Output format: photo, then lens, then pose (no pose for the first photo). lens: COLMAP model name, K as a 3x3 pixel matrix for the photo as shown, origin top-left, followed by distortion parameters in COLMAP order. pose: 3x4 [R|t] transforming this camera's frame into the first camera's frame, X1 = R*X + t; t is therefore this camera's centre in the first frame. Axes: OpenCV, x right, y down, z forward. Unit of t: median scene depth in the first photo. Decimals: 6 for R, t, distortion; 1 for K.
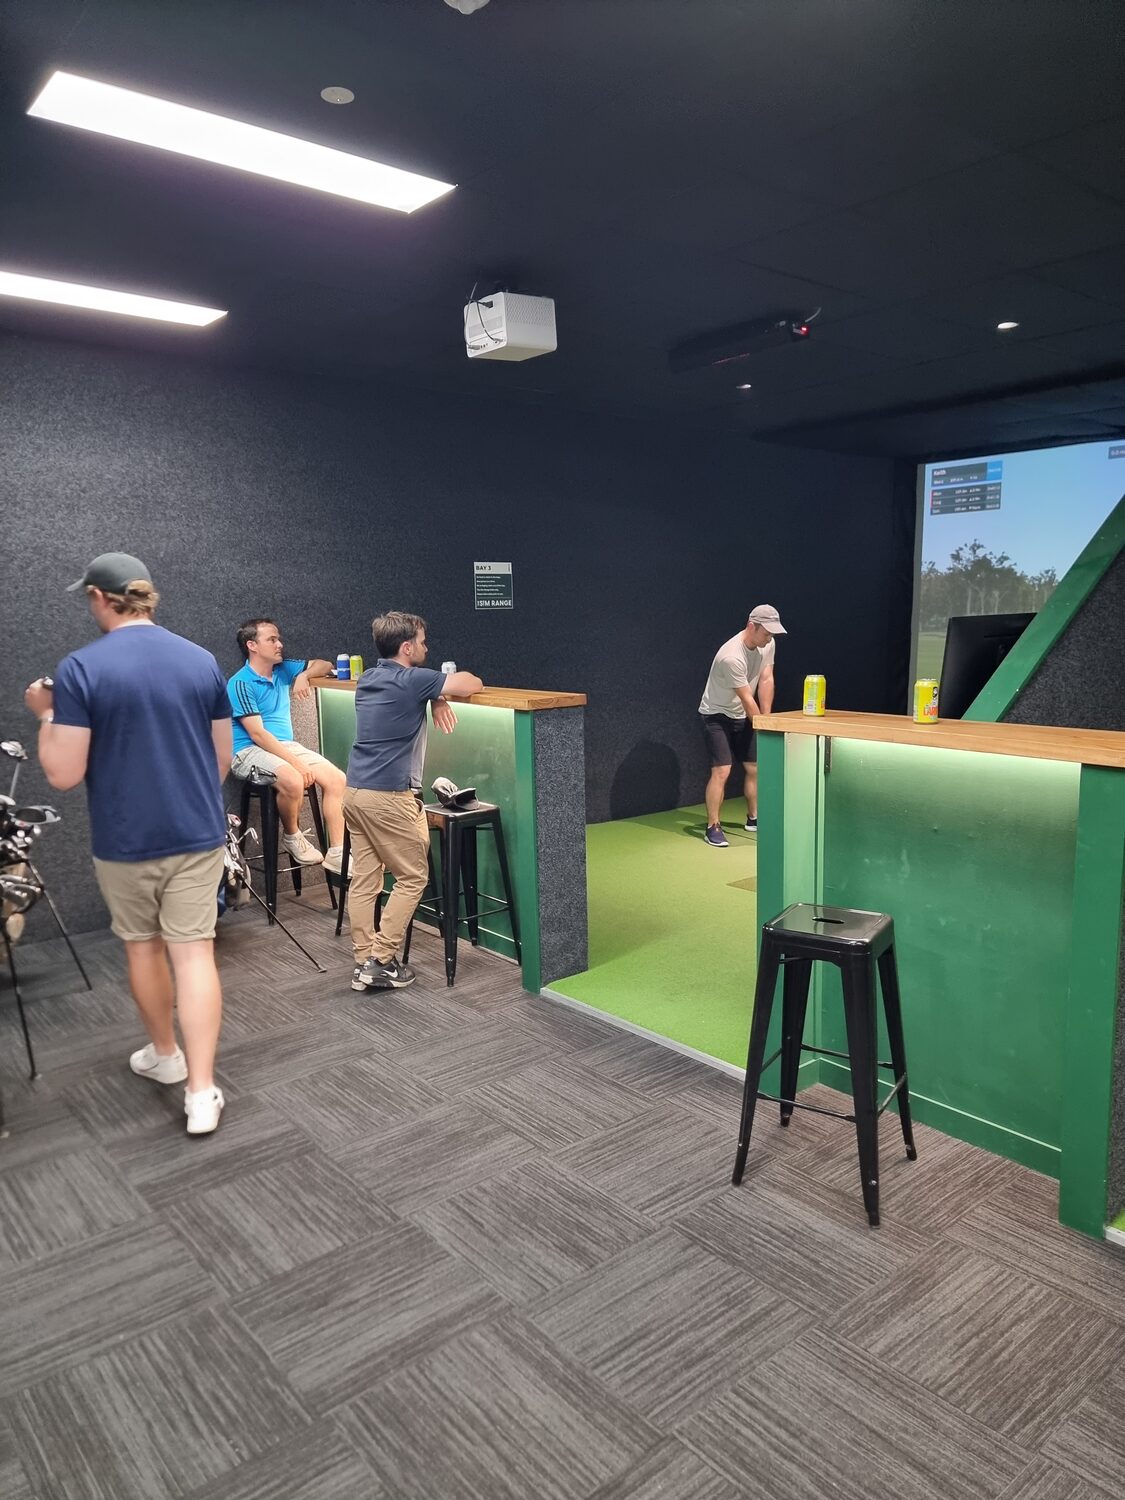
lens RADIAL K [[1050.1, 0, 562.5], [0, 1050.1, 750.0], [0, 0, 1]] dist [0.088832, -0.066321]
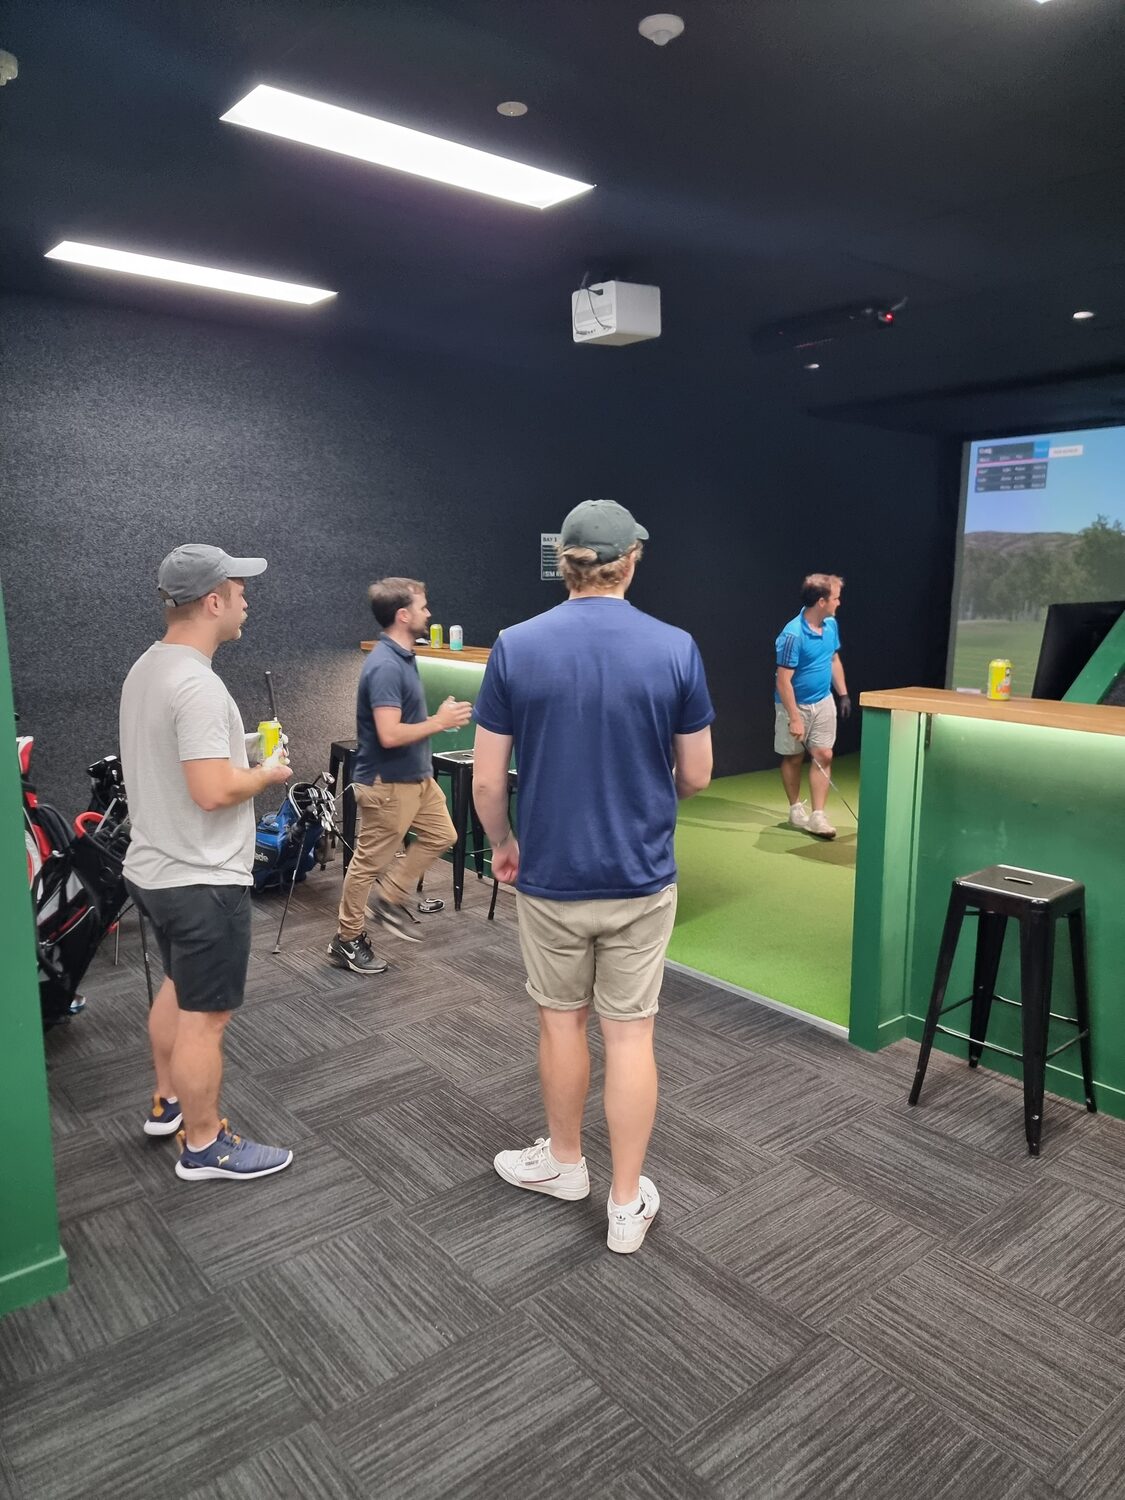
lens RADIAL K [[1054.2, 0, 561.3], [0, 1054.2, 742.3], [0, 0, 1]] dist [0.079365, -0.059342]
pose [[0.999767, 0.020924, -0.005291, -0.144494], [-0.020784, 0.999468, 0.025139, -0.004452], [0.005814, -0.025024, 0.999670, -0.090739]]
